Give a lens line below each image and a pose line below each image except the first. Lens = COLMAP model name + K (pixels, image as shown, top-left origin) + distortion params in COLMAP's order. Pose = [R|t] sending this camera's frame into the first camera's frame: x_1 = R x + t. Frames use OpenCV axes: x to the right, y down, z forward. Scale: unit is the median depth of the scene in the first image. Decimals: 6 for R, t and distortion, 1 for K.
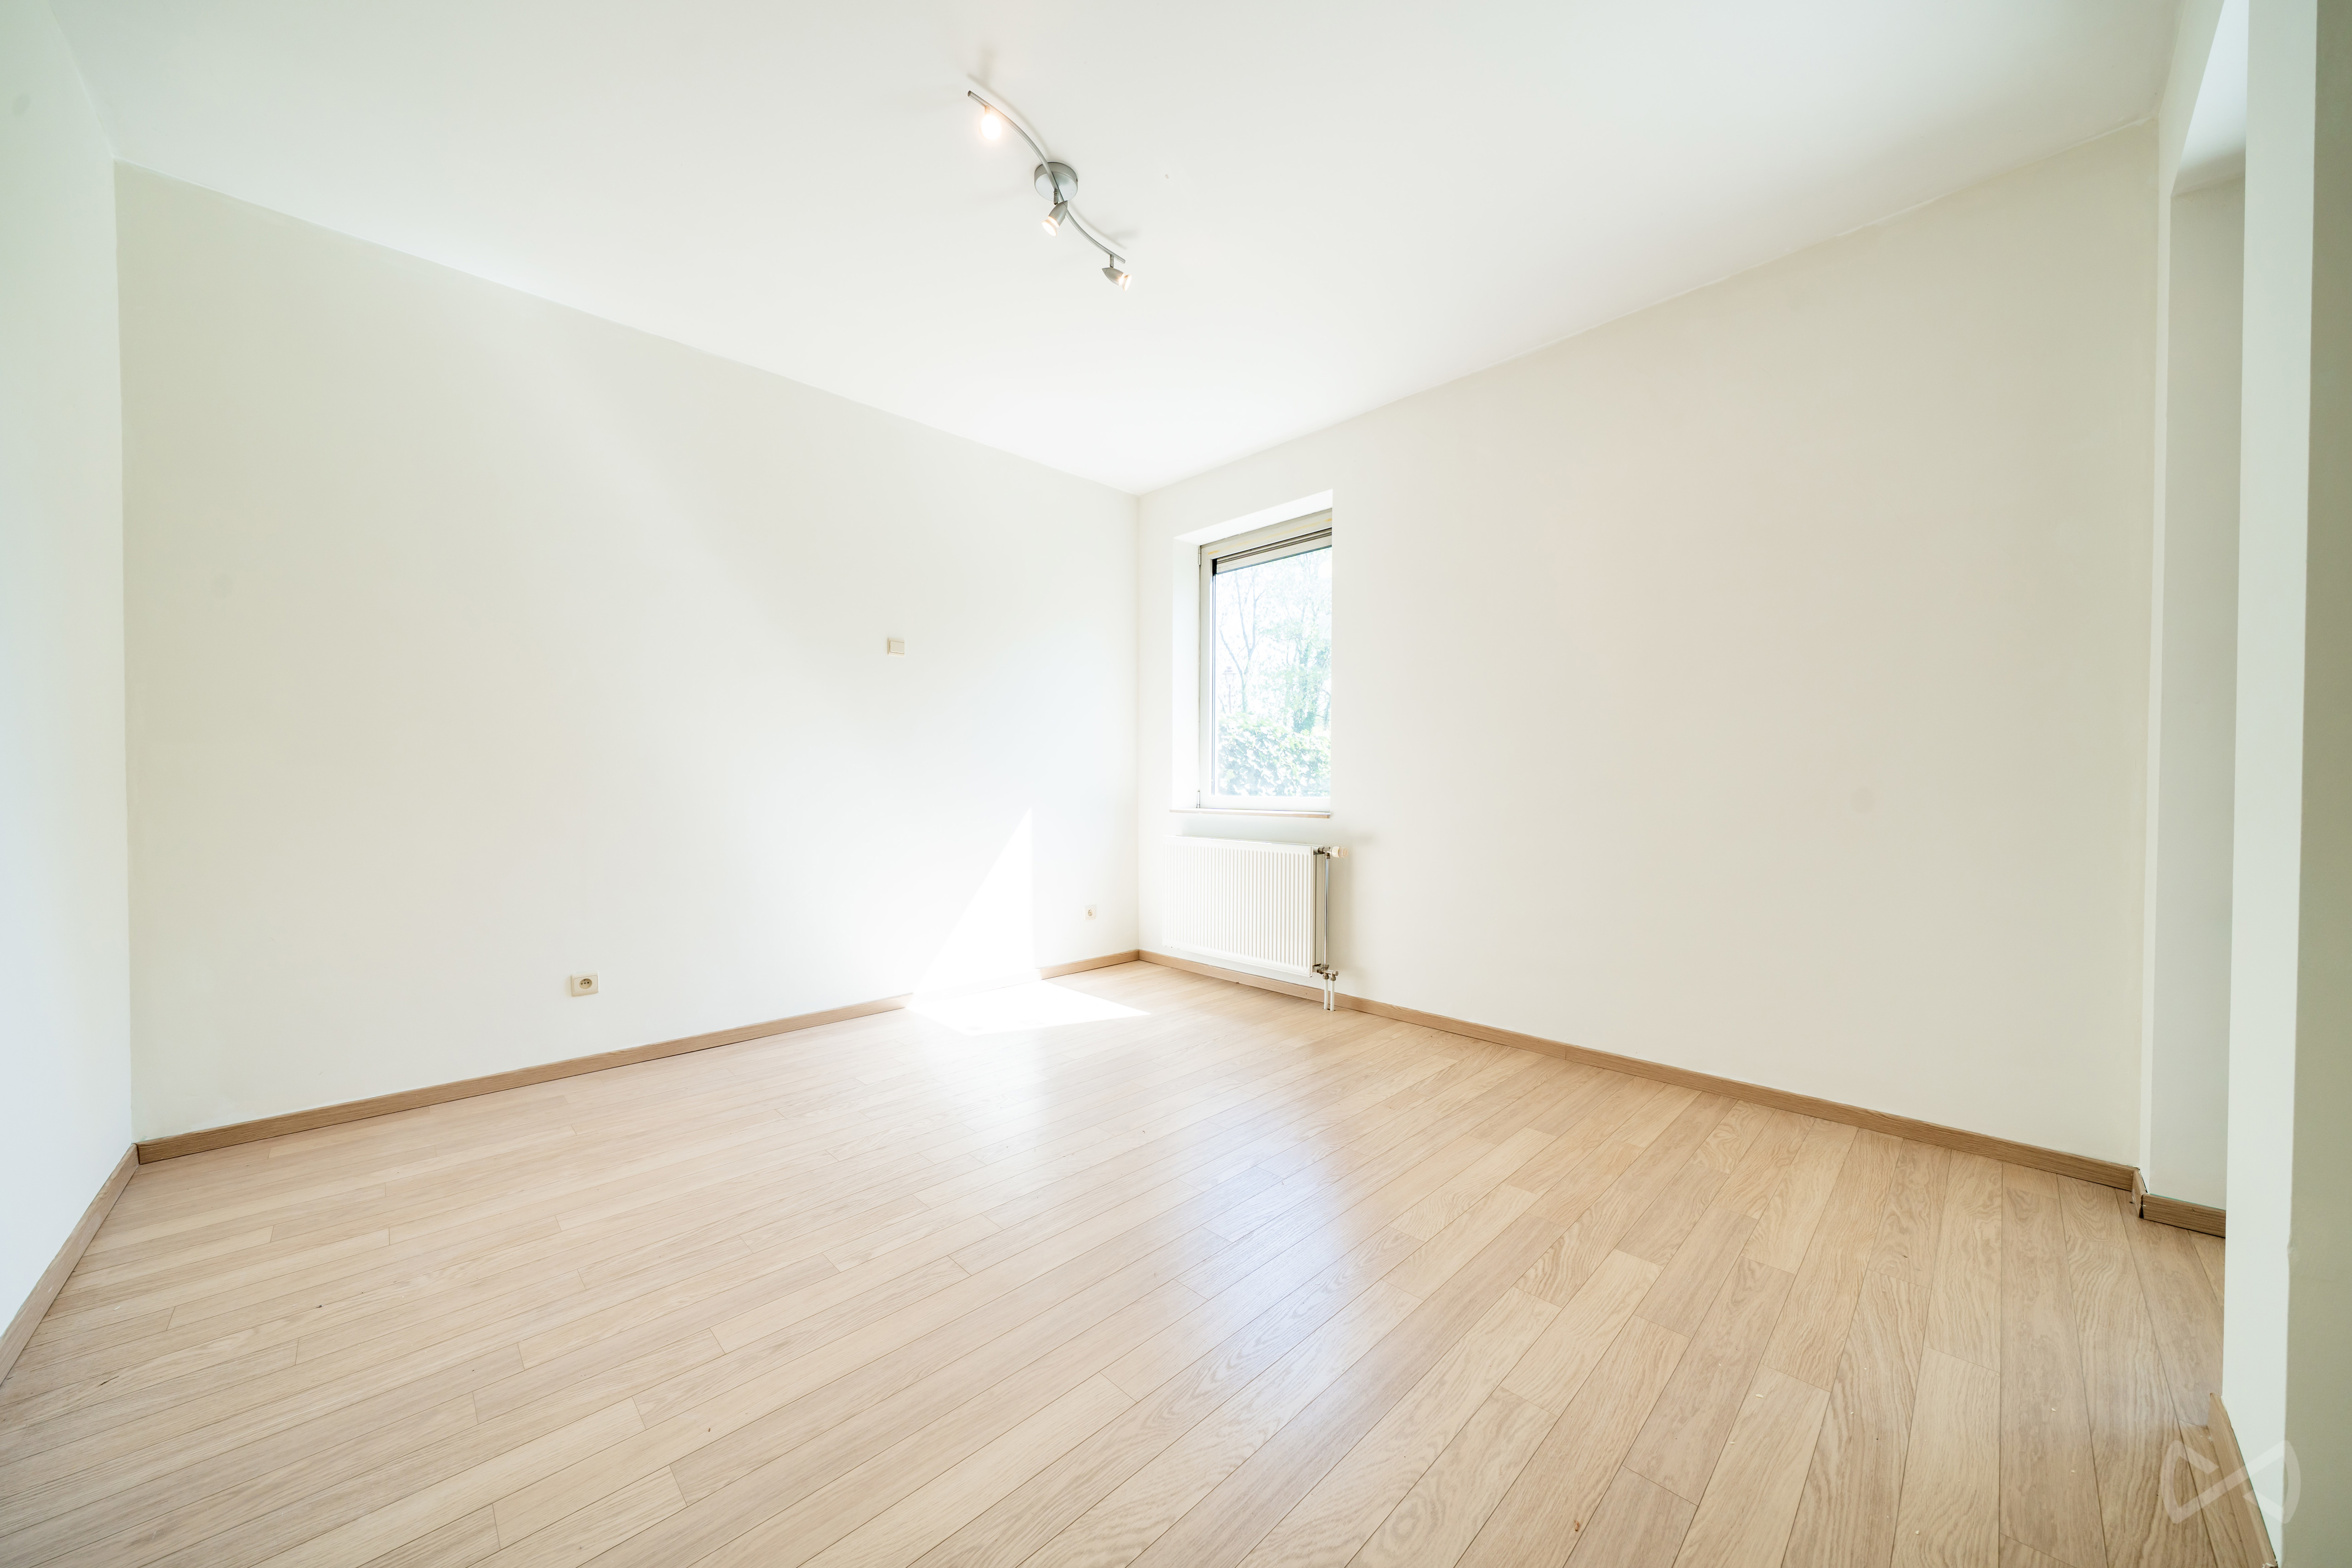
lens RADIAL K [[809.8, 0, 1174.4], [0, 809.8, 789.0], [0, 0, 1]] dist [-0.000781, -0.000070]
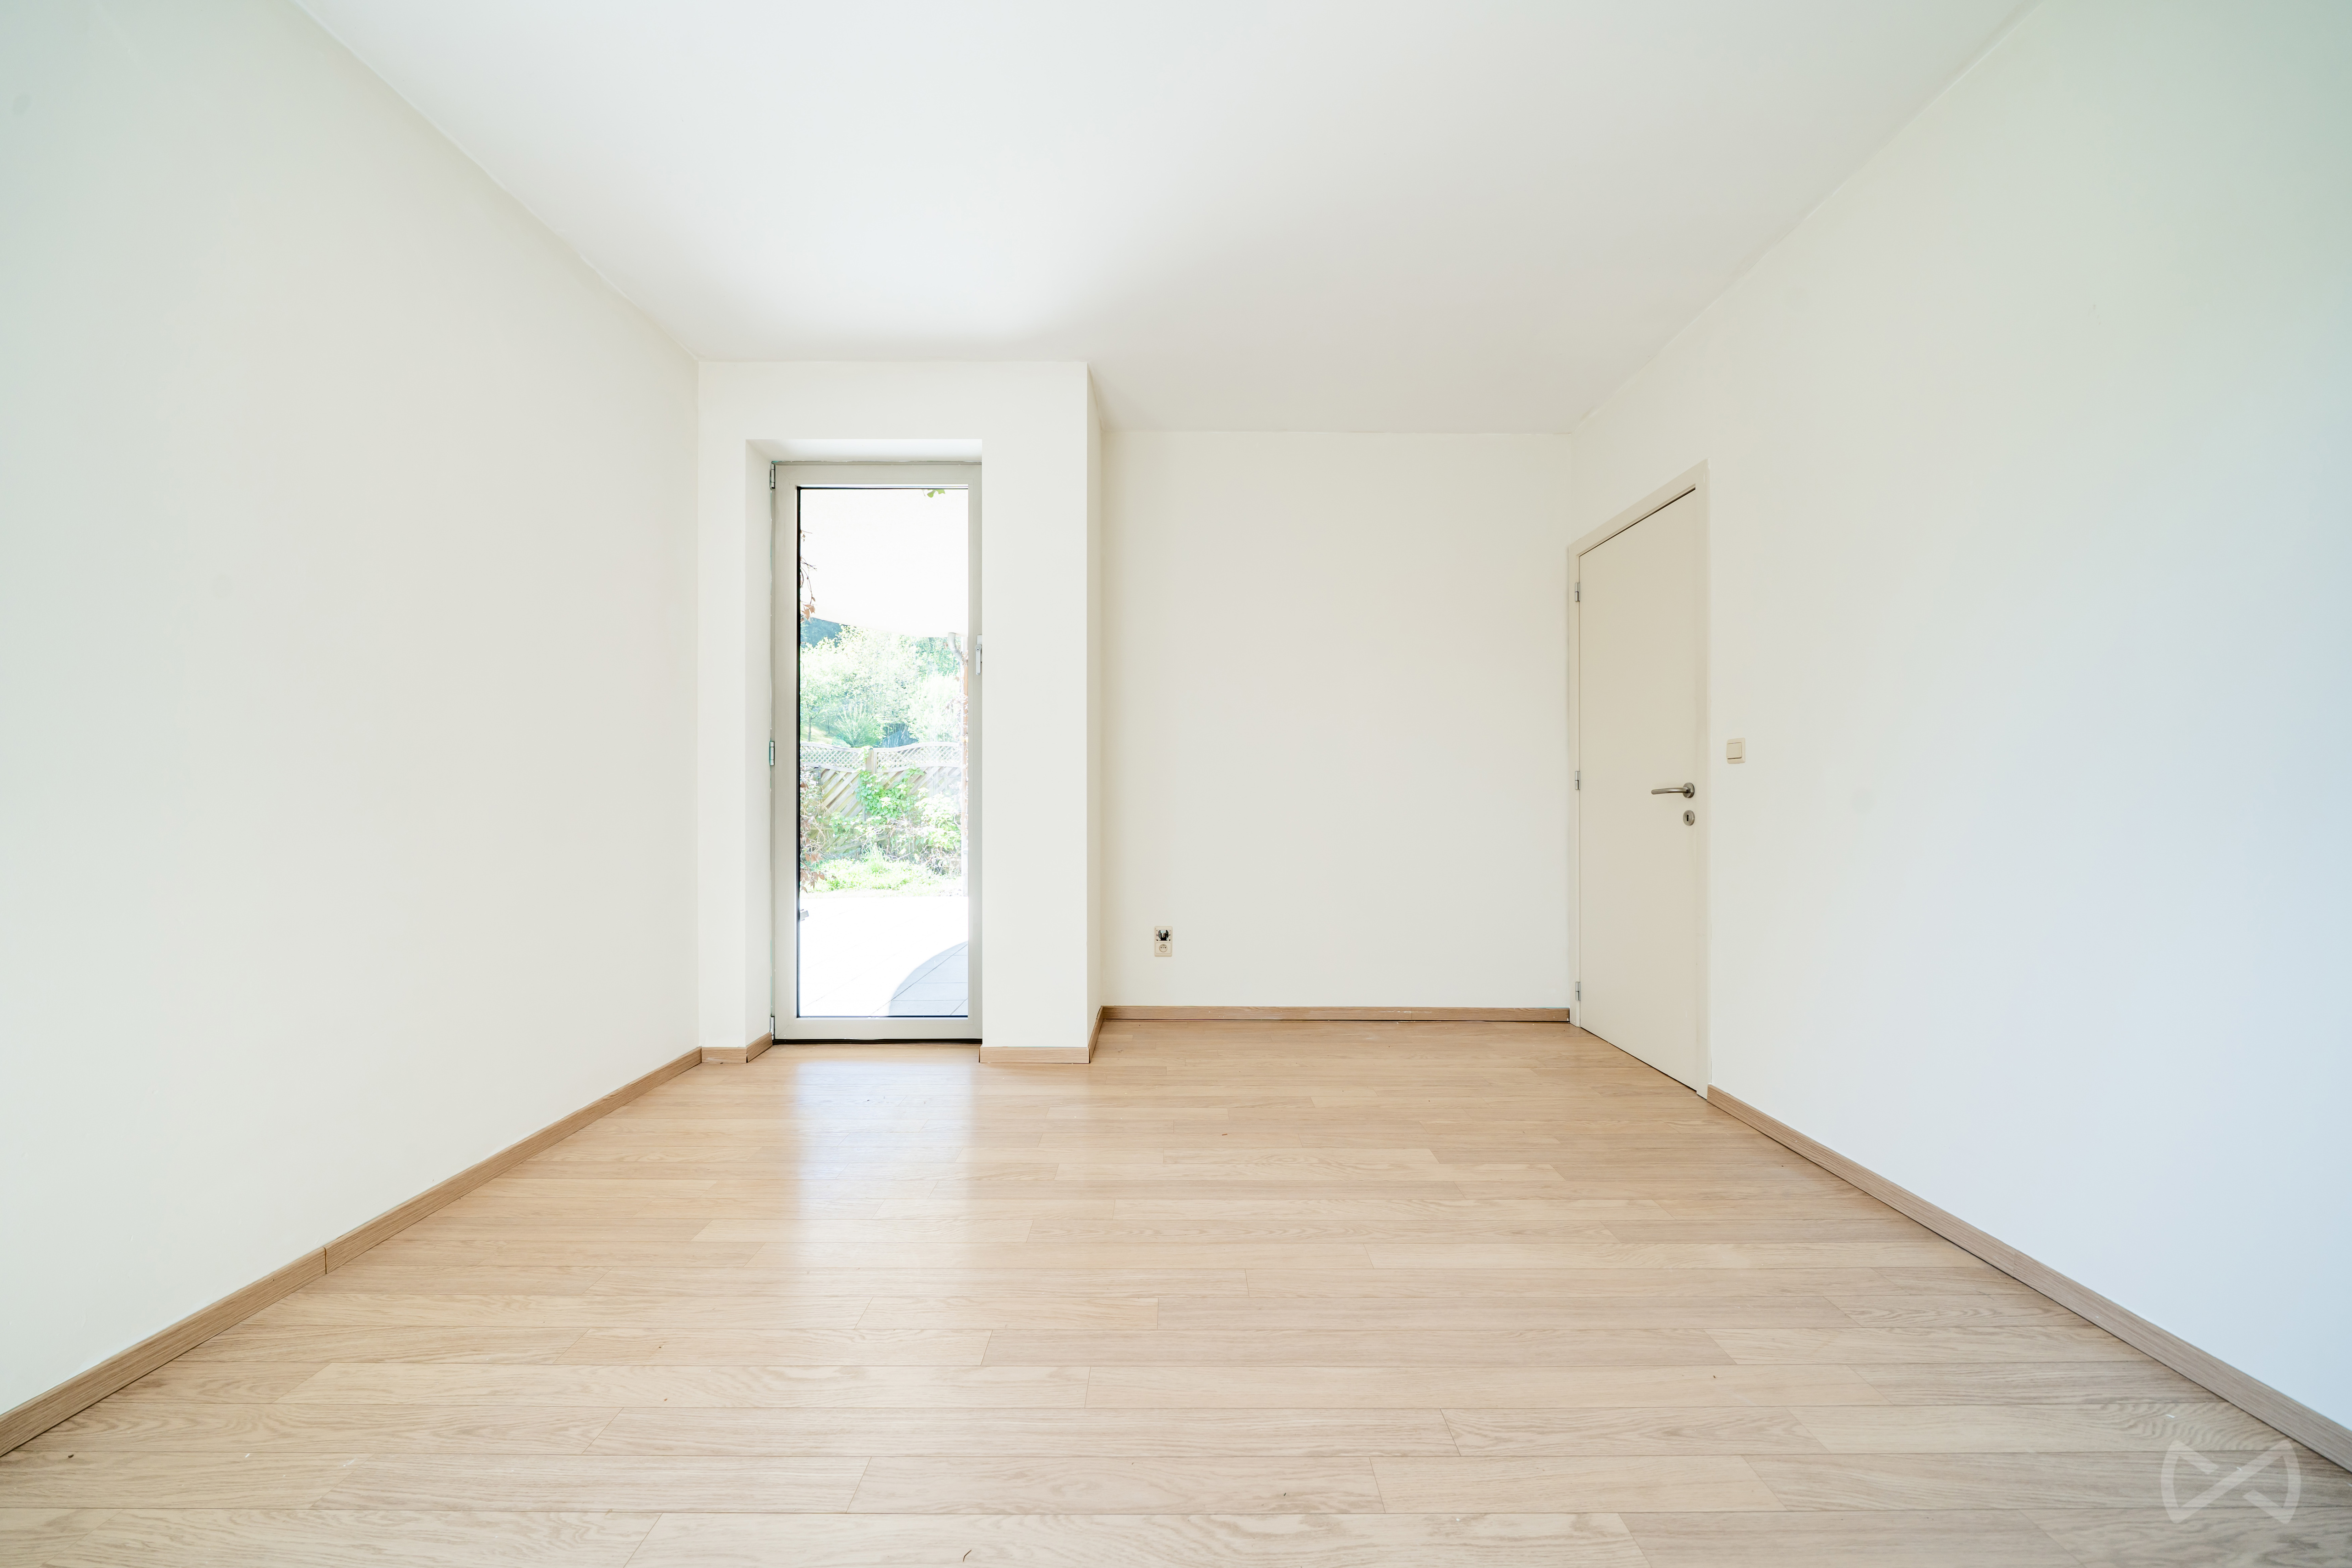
lens RADIAL K [[809.8, 0, 1177.6], [0, 809.8, 789.2], [0, 0, 1]] dist [-0.000781, -0.000070]
pose [[-0.714843, 0.000880, 0.699285, -0.436049], [0.002331, 0.999997, 0.001126, -0.012270], [-0.699281, 0.002435, -0.714842, 1.220777]]
